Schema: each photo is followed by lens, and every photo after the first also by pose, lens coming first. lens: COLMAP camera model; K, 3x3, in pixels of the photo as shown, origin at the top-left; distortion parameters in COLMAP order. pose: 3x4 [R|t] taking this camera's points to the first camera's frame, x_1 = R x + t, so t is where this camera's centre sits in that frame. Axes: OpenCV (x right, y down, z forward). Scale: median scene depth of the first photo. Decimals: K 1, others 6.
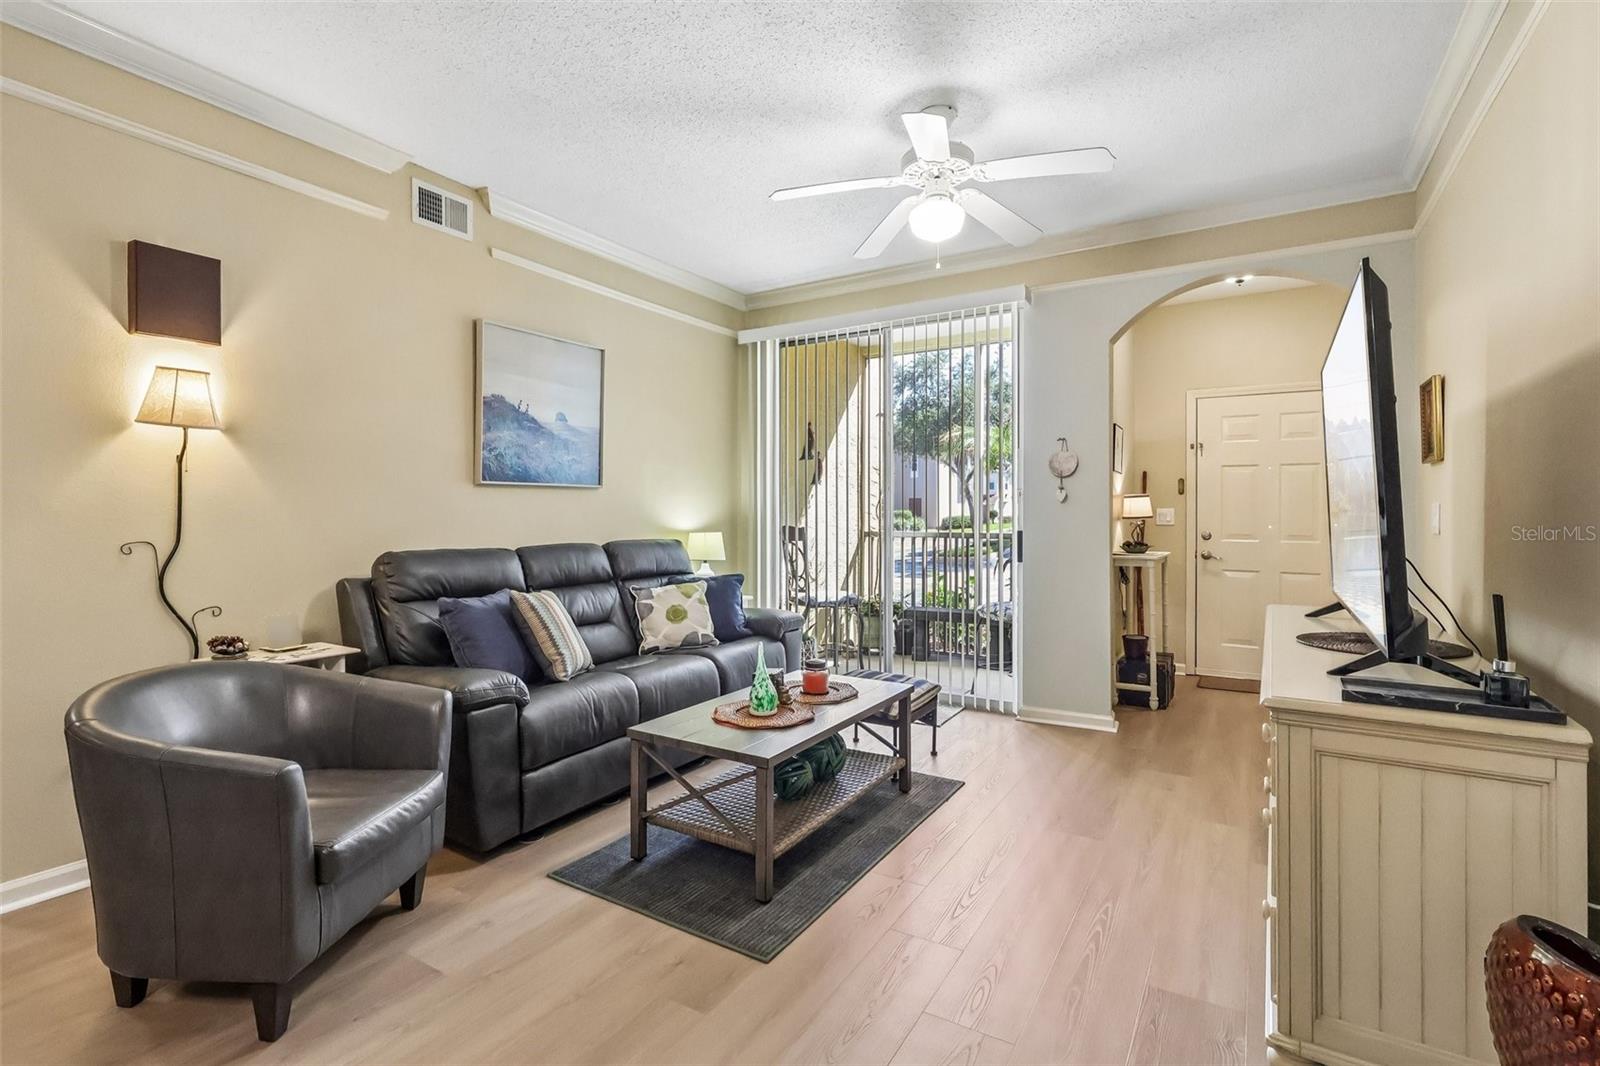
lens RADIAL K [[750.6, 0, 787.0], [0, 750.6, 507.2], [0, 0, 1]] dist [-0.002168, 0.001443]
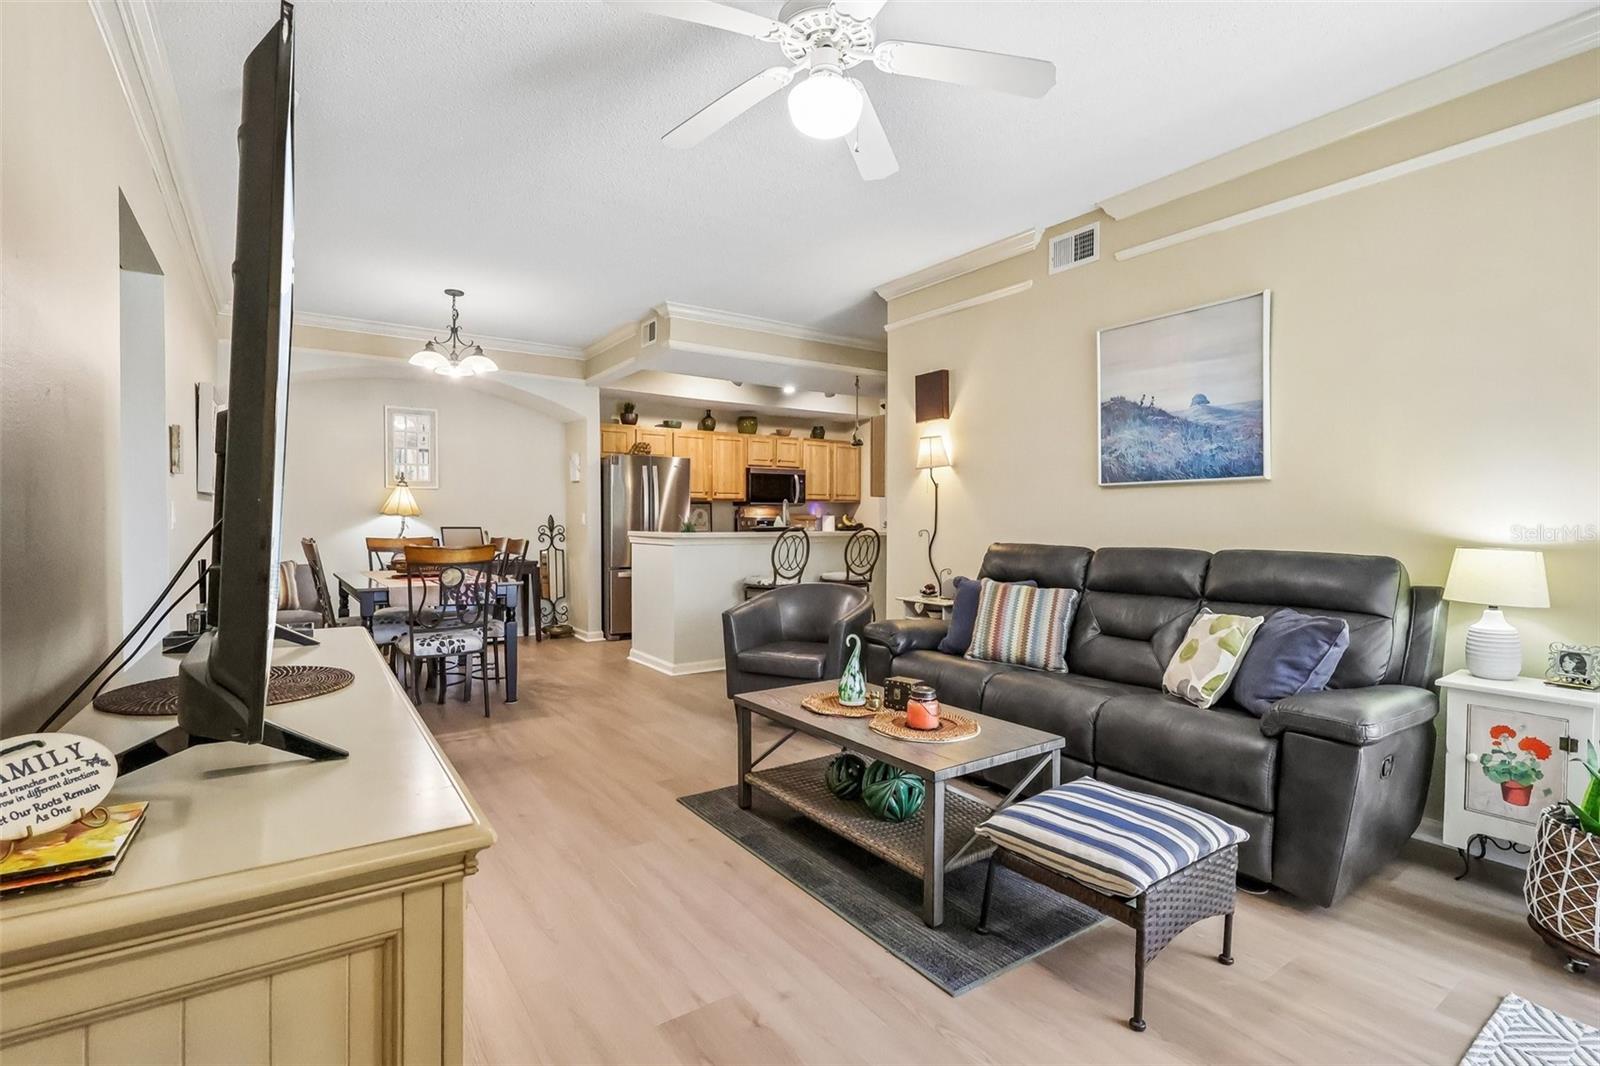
lens RADIAL K [[750.6, 0, 804.5], [0, 750.6, 530.2], [0, 0, 1]] dist [-0.002168, 0.001443]
pose [[-0.389558, 0.008280, -0.920965, 0.714204], [0.002054, 0.999965, 0.008122, 0.020444], [0.921000, 0.001272, -0.389561, 1.016874]]
